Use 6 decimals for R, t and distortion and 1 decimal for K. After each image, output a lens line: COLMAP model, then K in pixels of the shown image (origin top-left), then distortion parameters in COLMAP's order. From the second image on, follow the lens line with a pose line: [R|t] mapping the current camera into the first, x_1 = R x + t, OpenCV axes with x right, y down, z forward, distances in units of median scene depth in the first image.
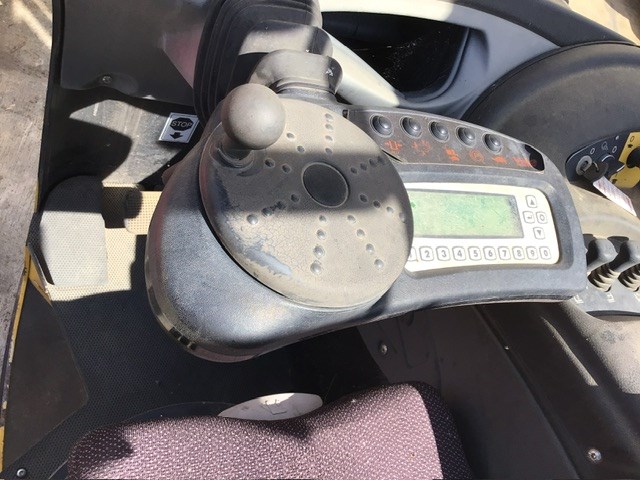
lens RADIAL K [[580.1, 0, 320.2], [0, 580.1, 237.0], [0, 0, 1]] dist [0.106263, -0.224250]
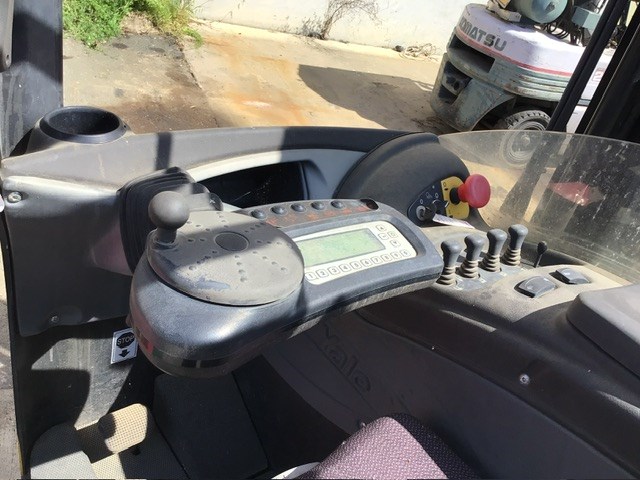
lens RADIAL K [[580.1, 0, 320.2], [0, 580.1, 237.0], [0, 0, 1]] dist [0.106263, -0.224250]
pose [[0.897113, -0.403284, 0.180418, -0.028384], [0.441363, 0.836286, -0.325308, 0.270679], [-0.019689, 0.371467, 0.928237, -0.233997]]
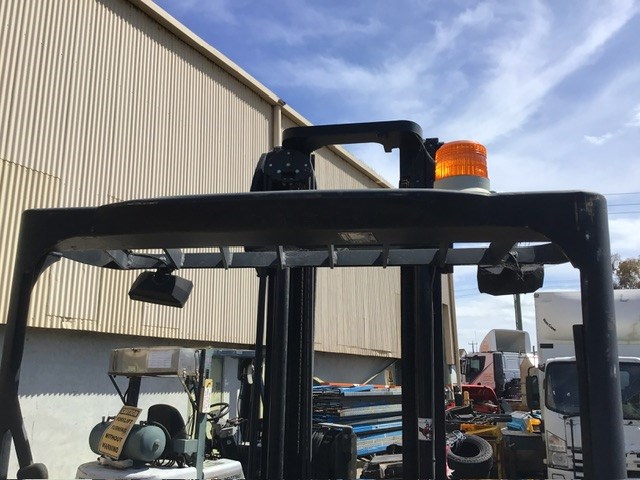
lens RADIAL K [[576.5, 0, 320.0], [0, 576.5, 240.0], [0, 0, 1]] dist [0.085818, -0.150556]
pose [[0.384142, -0.247459, 0.889494, -1.048799], [0.884645, 0.374408, -0.277888, 0.337589], [-0.264267, 0.893635, 0.362739, -1.201859]]
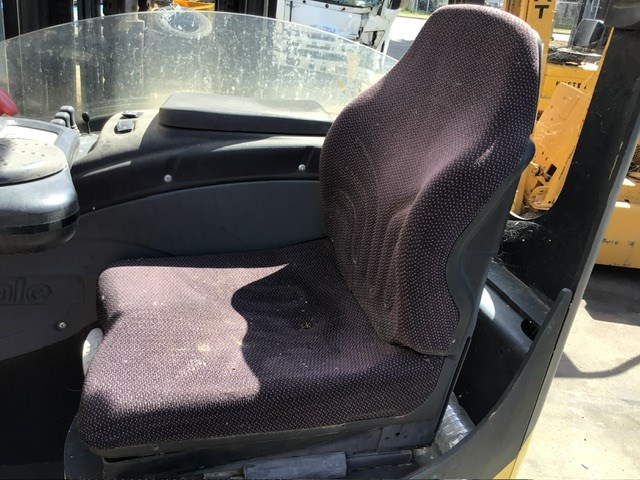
lens RADIAL K [[580.1, 0, 320.2], [0, 580.1, 237.0], [0, 0, 1]] dist [0.106263, -0.224250]
pose [[0.009867, -0.766219, 0.642504, -0.693189], [0.818336, 0.375442, 0.435167, 0.027746], [-0.574656, 0.521490, 0.630729, -0.277855]]
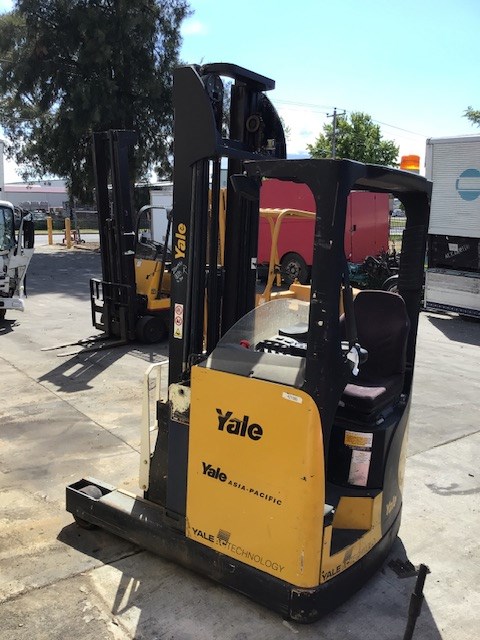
lens RADIAL K [[576.5, 0, 240.0], [0, 576.5, 320.0], [0, 0, 1]] dist [0.085818, -0.150556]
pose [[-0.583388, -0.570421, 0.578168, -1.915665], [0.507900, 0.299279, 0.807756, -3.965078], [-0.633795, 0.764886, 0.115121, 0.397766]]
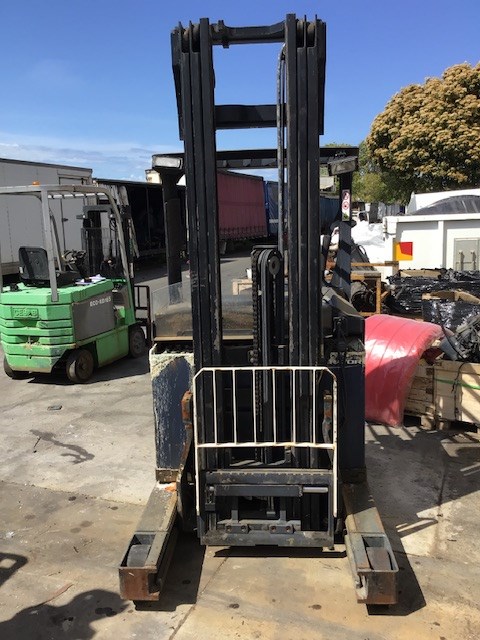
lens RADIAL K [[580.1, 0, 236.6], [0, 580.1, 320.6], [0, 0, 1]] dist [0.106263, -0.224250]
pose [[-0.271965, -0.272058, -0.923049, 5.480696], [-0.898212, 0.415981, 0.142041, -0.287885], [0.345328, 0.867723, -0.357498, 2.781682]]
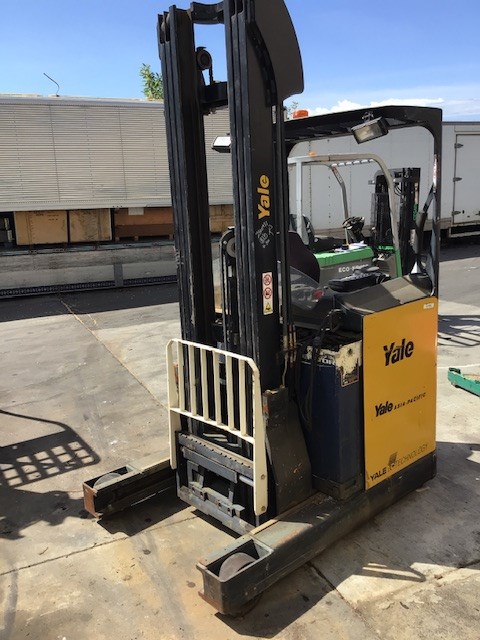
lens RADIAL K [[576.5, 0, 240.0], [0, 576.5, 320.0], [0, 0, 1]] dist [0.085818, -0.150556]
pose [[-0.811134, -0.294642, -0.505221, 3.418624], [-0.578983, 0.282369, 0.764883, -3.247159], [-0.082708, 0.912937, -0.399631, 3.143052]]
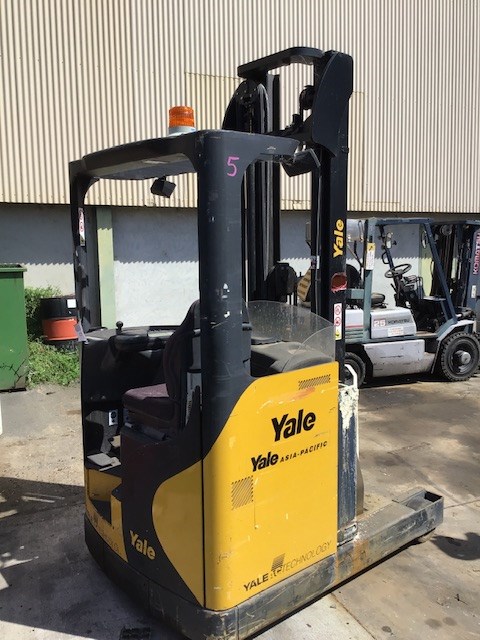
lens RADIAL K [[580.1, 0, 236.6], [0, 580.1, 320.6], [0, 0, 1]] dist [0.106263, -0.224250]
pose [[0.796115, -0.500237, 0.340533, -0.817172], [0.584721, 0.490926, -0.645828, 3.174735], [0.155891, 0.713270, 0.683333, -2.350198]]
